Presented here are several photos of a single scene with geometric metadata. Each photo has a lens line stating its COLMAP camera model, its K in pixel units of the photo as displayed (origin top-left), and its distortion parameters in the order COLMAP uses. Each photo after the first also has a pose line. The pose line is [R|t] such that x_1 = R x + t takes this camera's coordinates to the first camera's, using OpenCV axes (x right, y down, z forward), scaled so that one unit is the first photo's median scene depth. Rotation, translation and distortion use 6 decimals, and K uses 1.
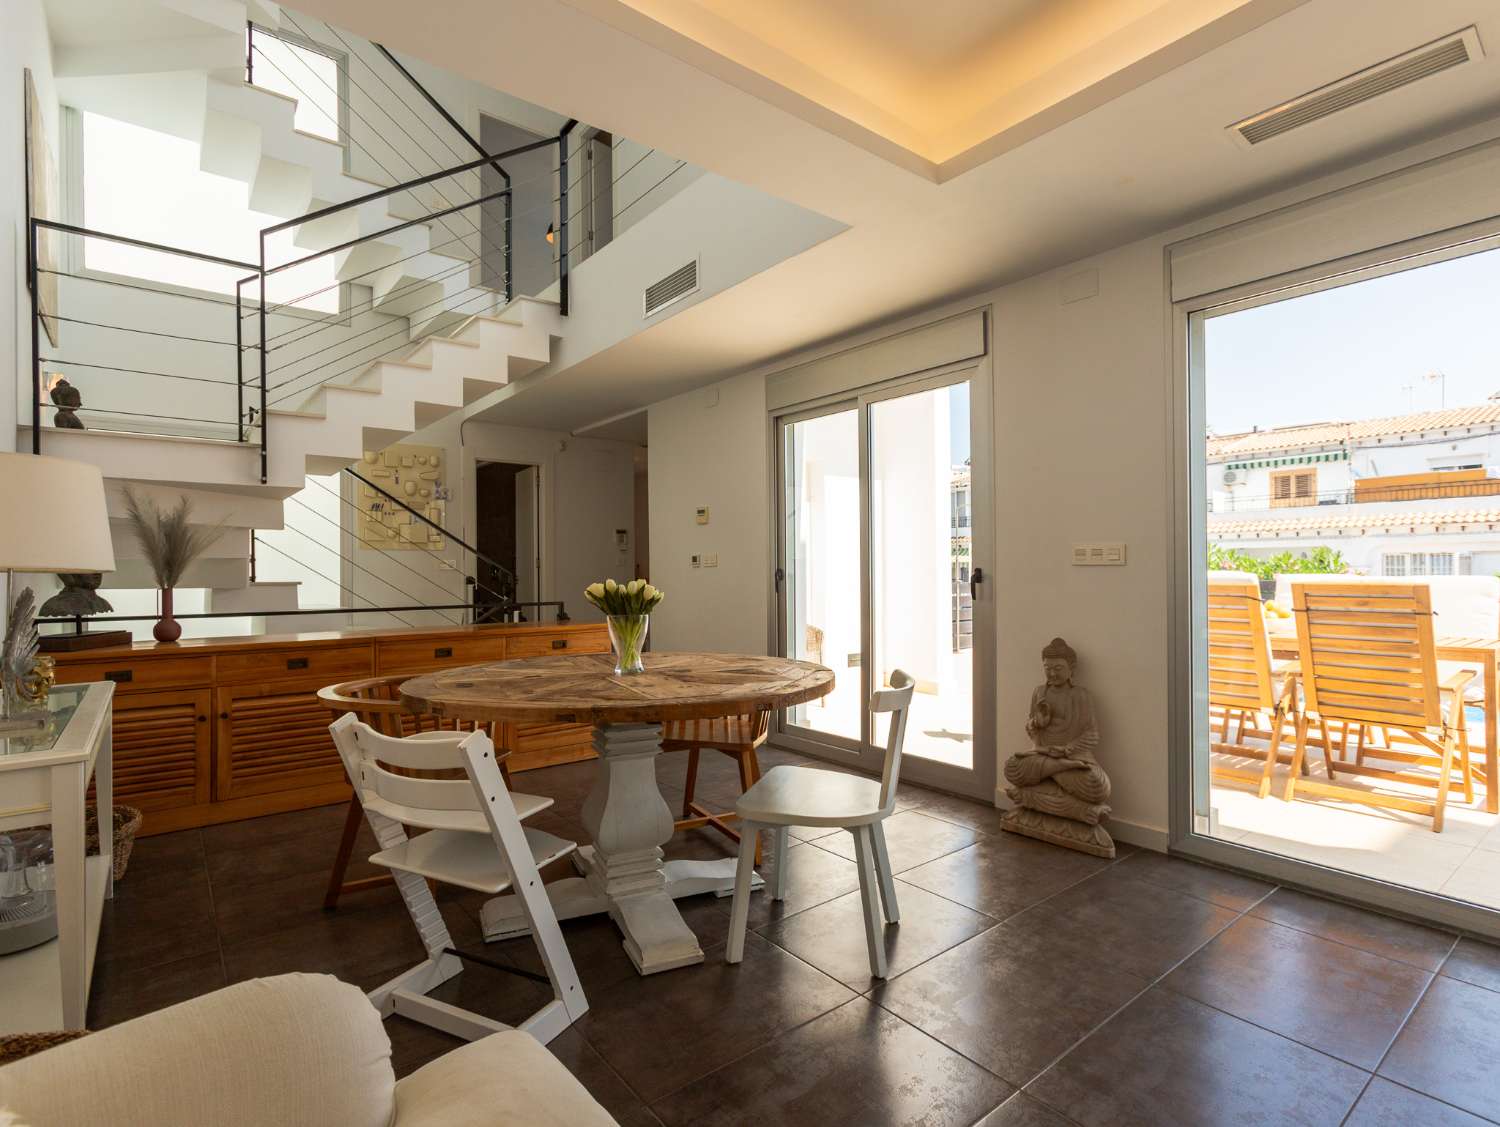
lens RADIAL K [[754.0, 0, 728.2], [0, 754.0, 566.8], [0, 0, 1]] dist [0.000305, 0.002186]
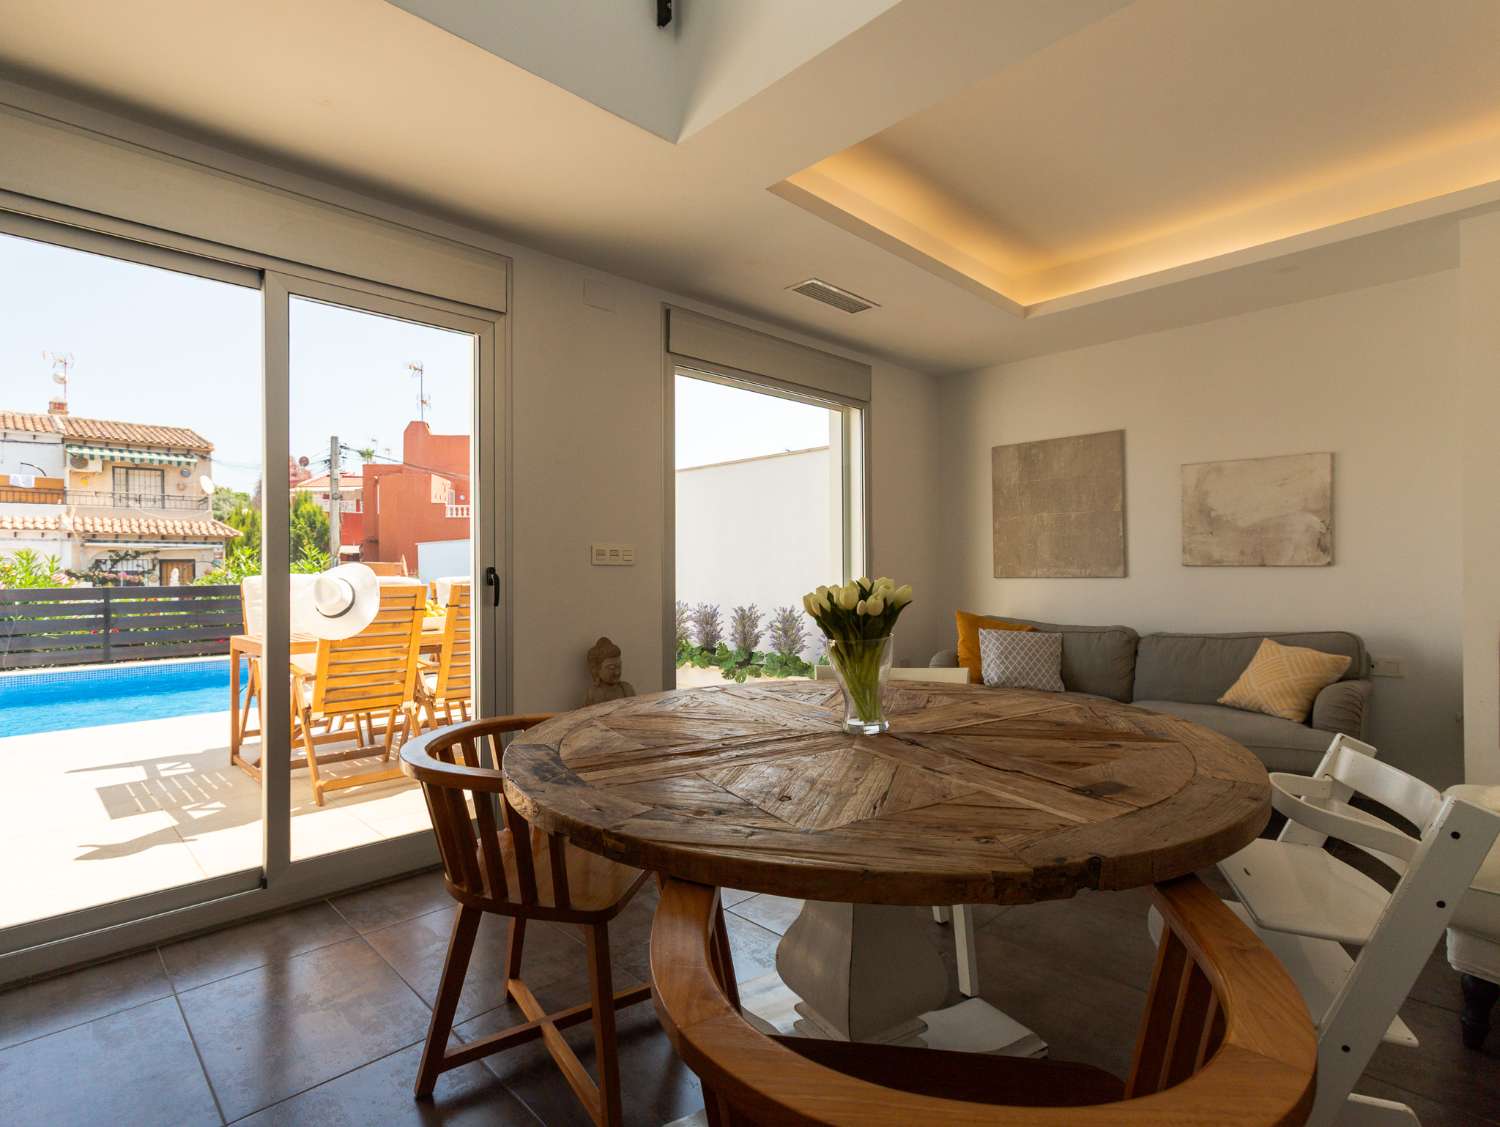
lens RADIAL K [[757.4, 0, 744.2], [0, 757.4, 563.4], [0, 0, 1]] dist [0.000537, 0.001760]
pose [[-0.111480, 0.013545, 0.993674, -0.090465], [0.002465, 0.999908, -0.013354, 0.001522], [-0.993764, 0.000960, -0.111503, 0.141620]]
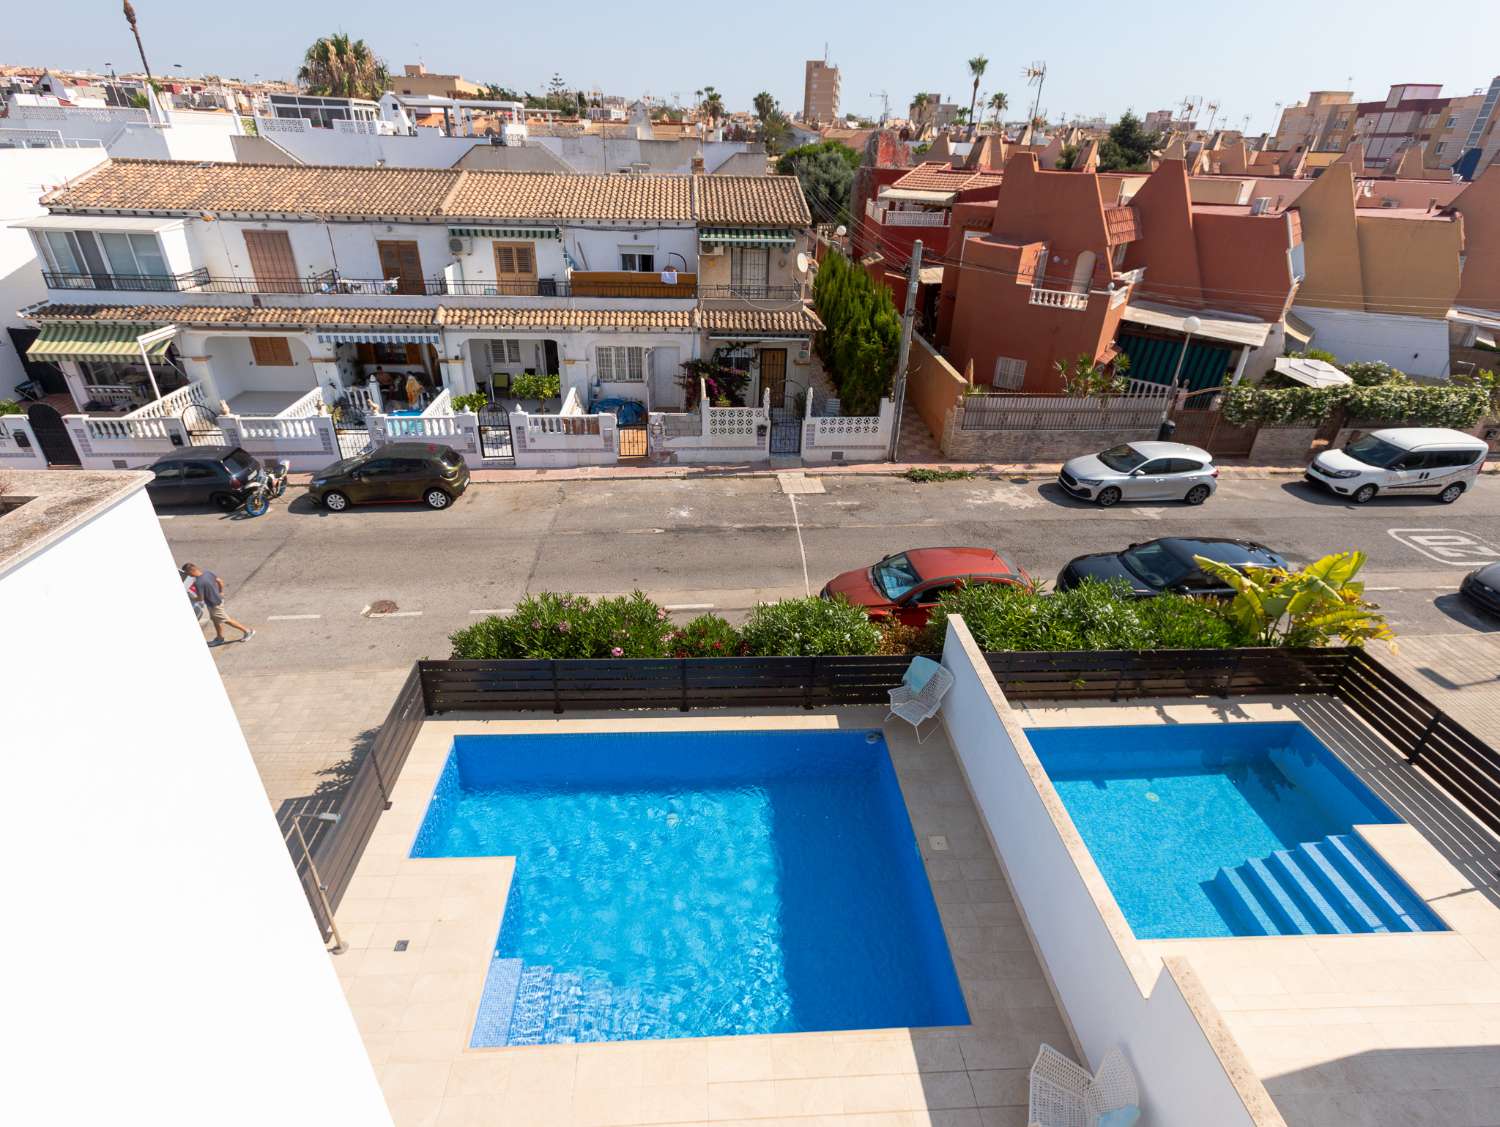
lens RADIAL K [[757.4, 0, 744.2], [0, 757.4, 563.4], [0, 0, 1]] dist [0.000537, 0.001760]
pose [[0.566417, -0.383381, 0.729514, 0.062132], [-0.037107, 0.872443, 0.487305, -0.292117], [-0.823283, -0.303088, 0.479941, 0.197528]]
